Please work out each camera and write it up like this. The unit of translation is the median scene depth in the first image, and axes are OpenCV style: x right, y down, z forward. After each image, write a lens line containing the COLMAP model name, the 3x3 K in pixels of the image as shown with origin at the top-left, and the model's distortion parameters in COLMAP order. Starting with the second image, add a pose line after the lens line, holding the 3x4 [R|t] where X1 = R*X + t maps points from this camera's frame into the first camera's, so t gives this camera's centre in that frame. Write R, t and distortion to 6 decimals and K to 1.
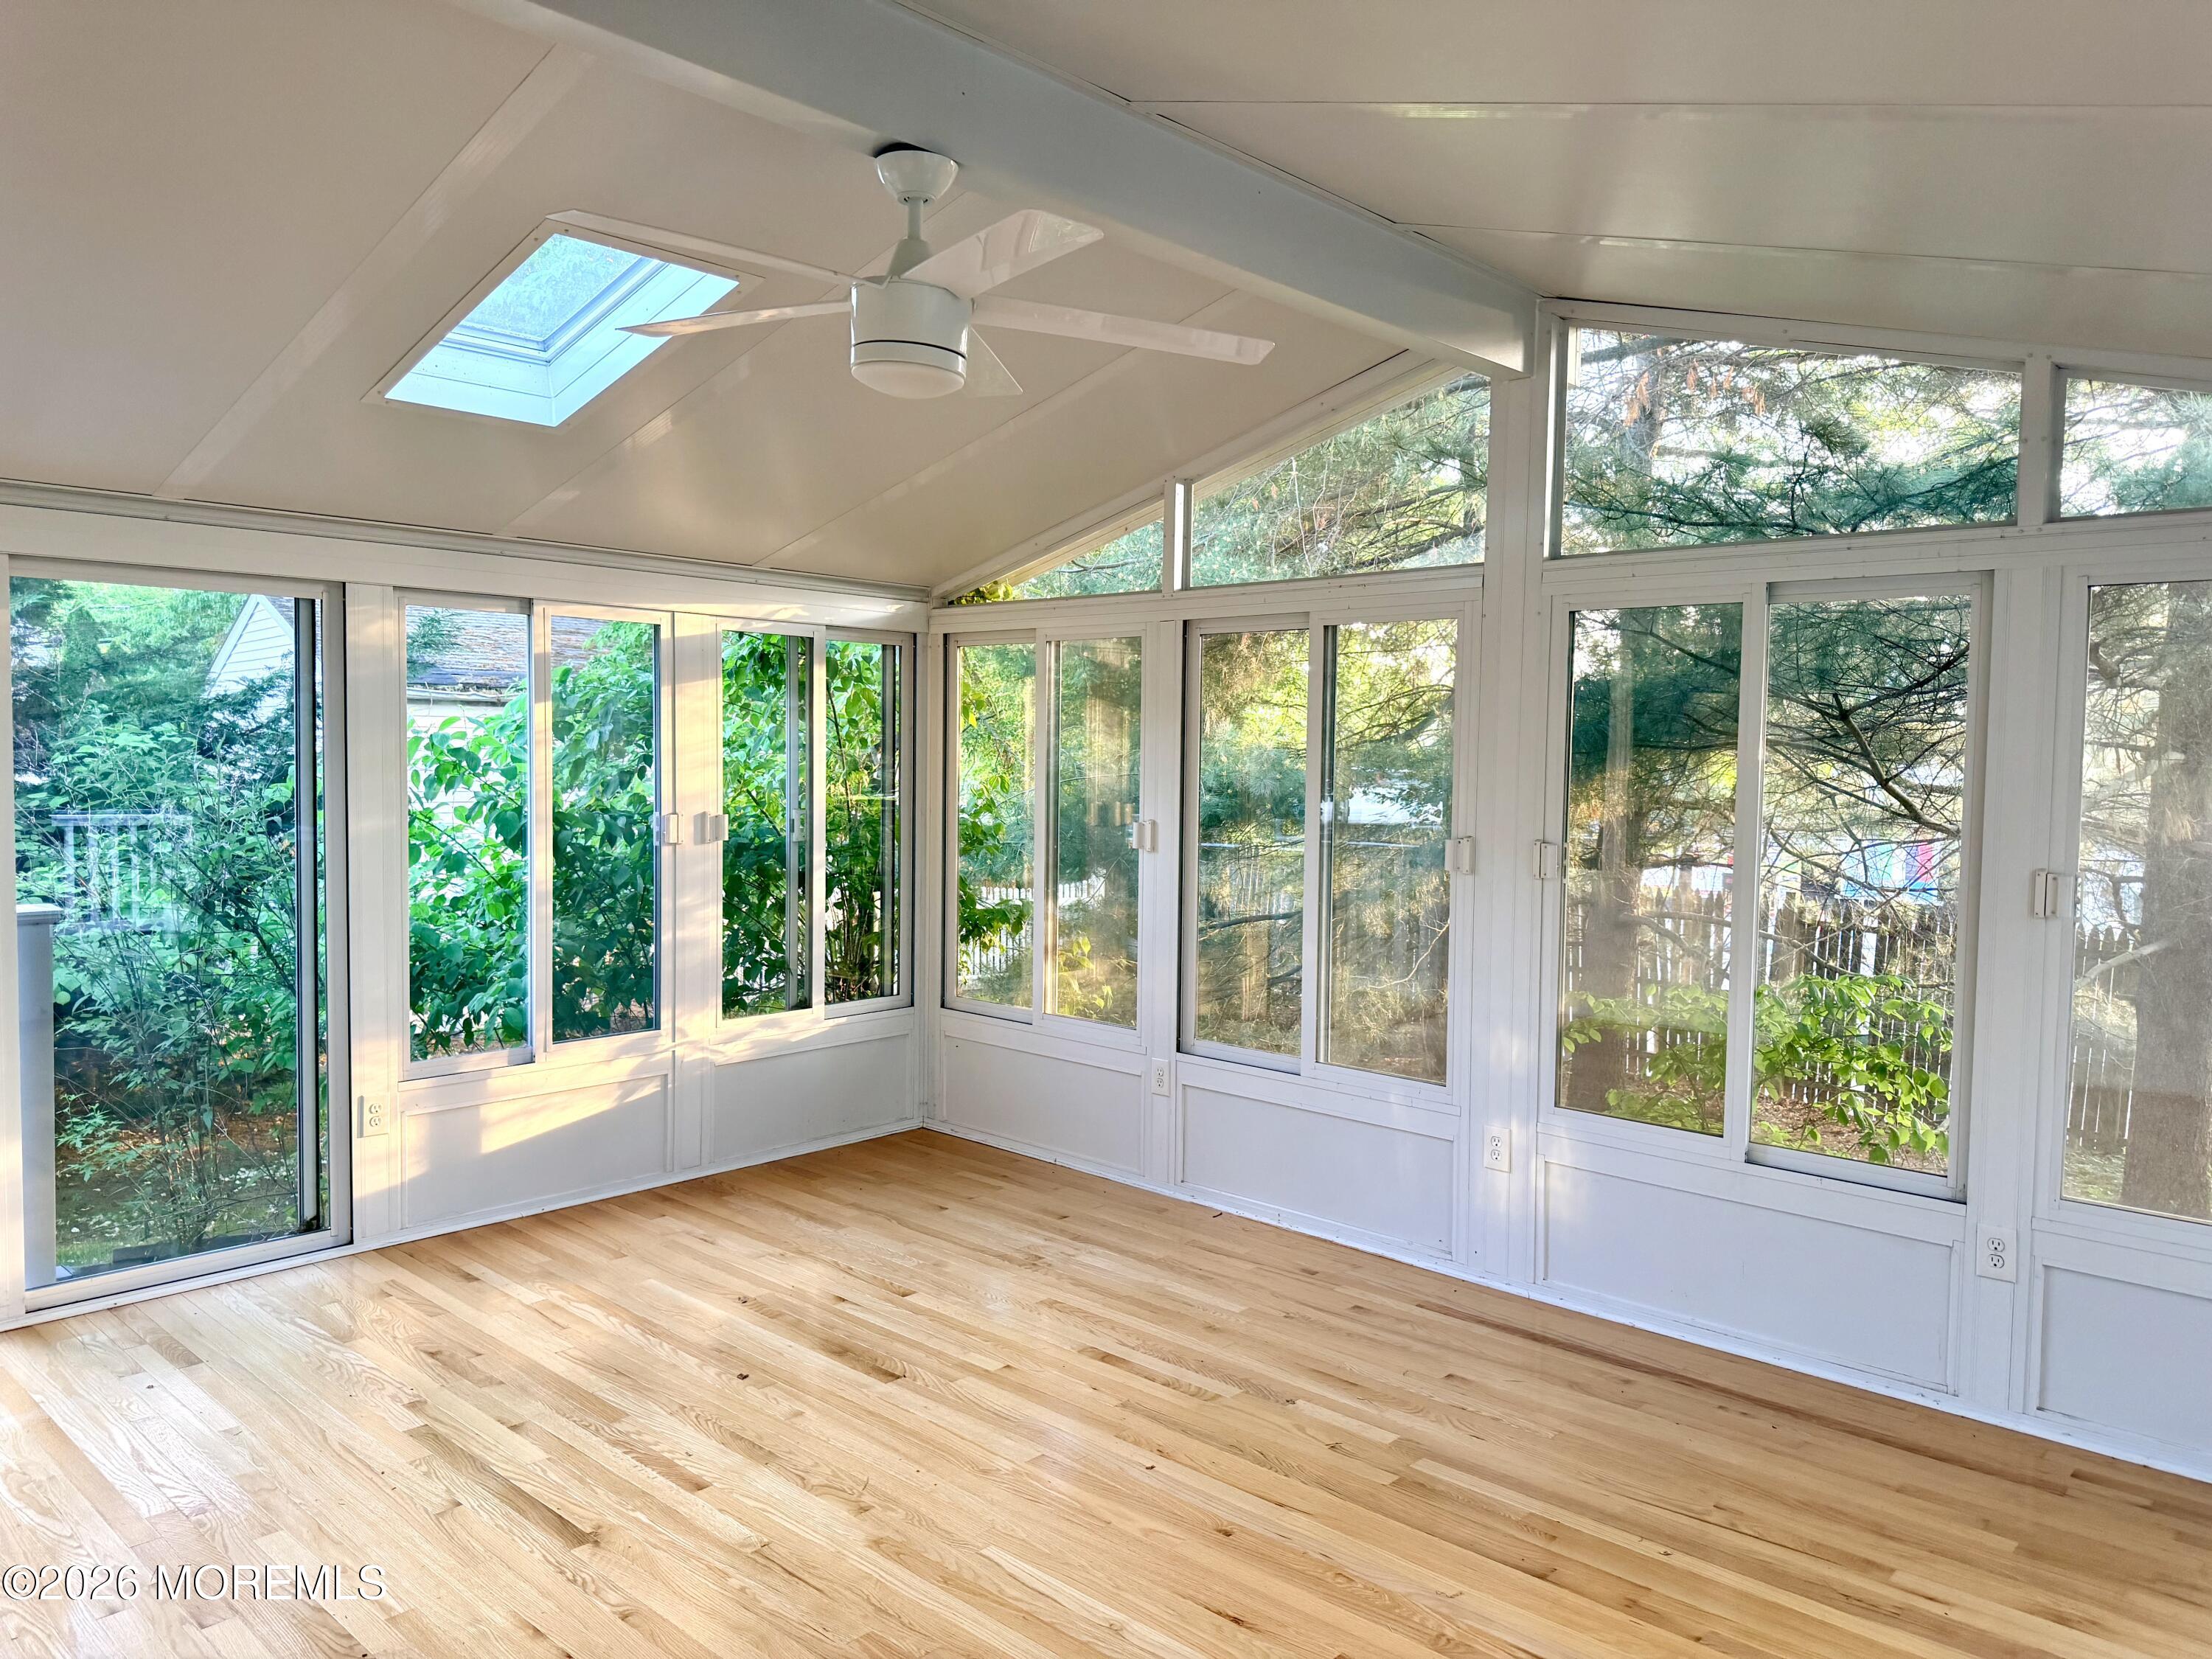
lens RADIAL K [[1565.6, 0, 1106.0], [0, 1565.6, 829.5], [0, 0, 1]] dist [0.056214, -0.068435]
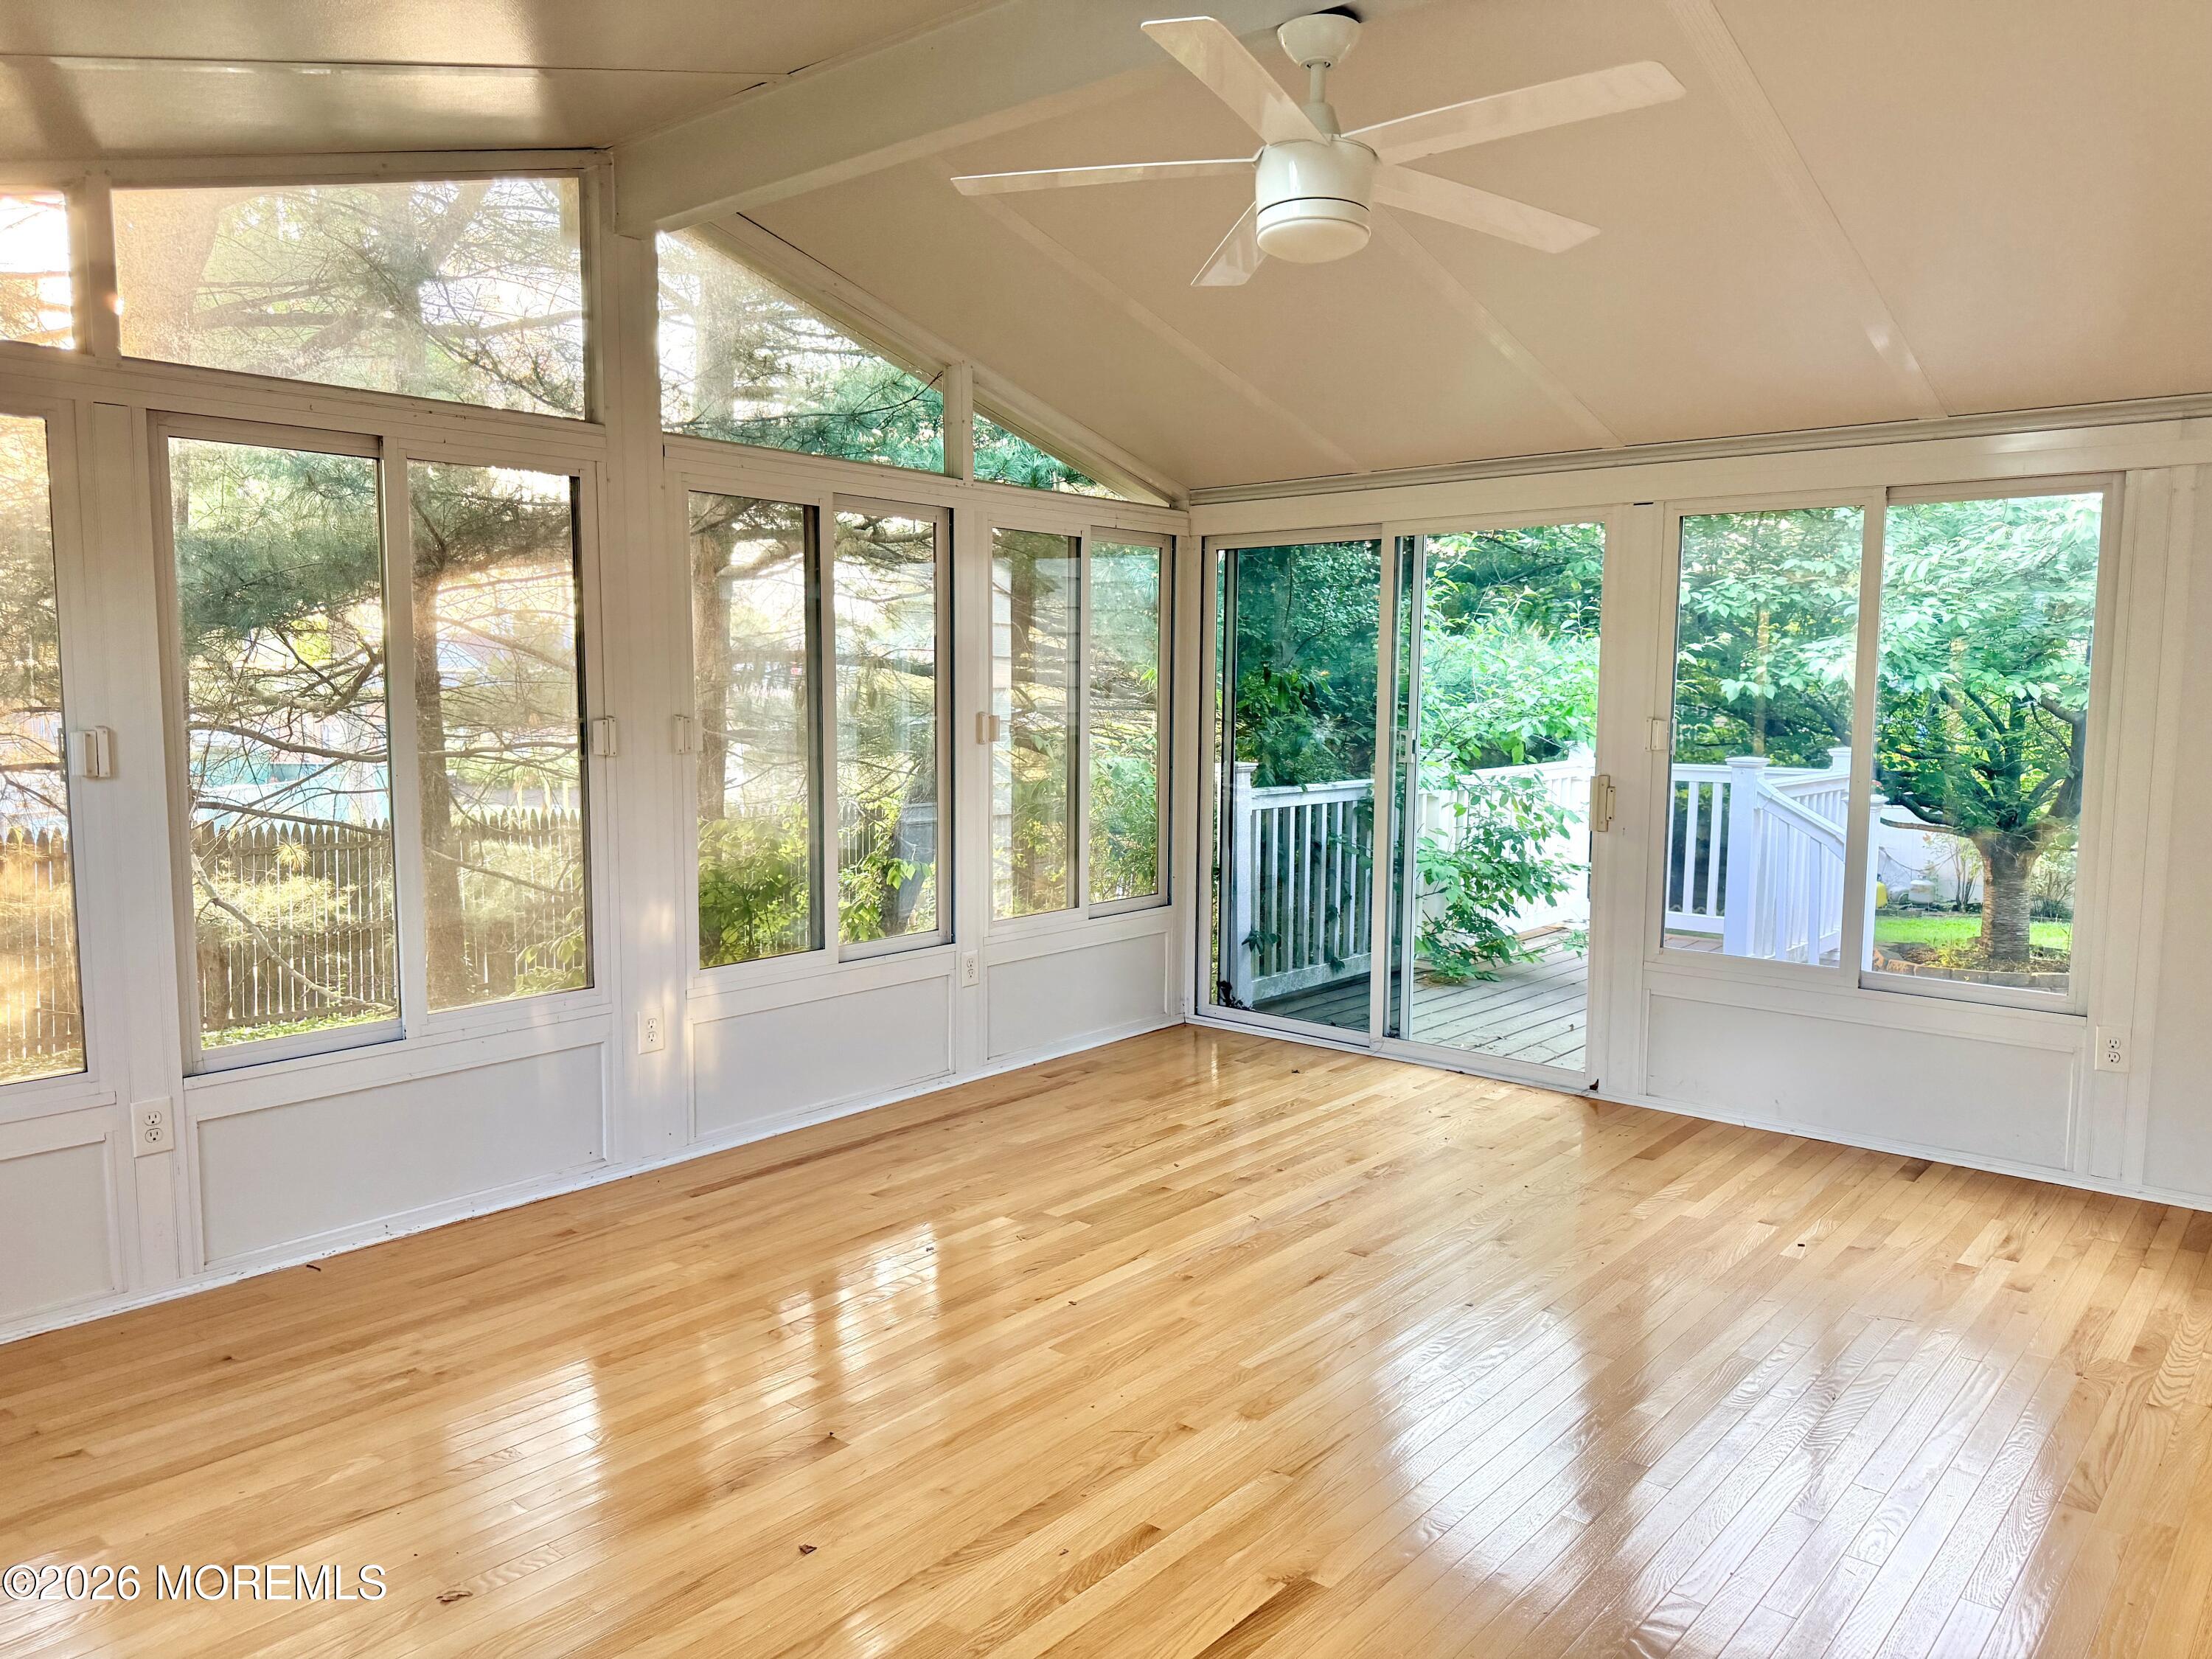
lens RADIAL K [[1565.6, 0, 1106.0], [0, 1565.6, 829.5], [0, 0, 1]] dist [0.056214, -0.068435]
pose [[-0.036568, -0.114670, 0.992730, -0.830720], [0.053008, 0.991774, 0.116512, -0.023696], [-0.997924, 0.056883, -0.030189, 0.847676]]
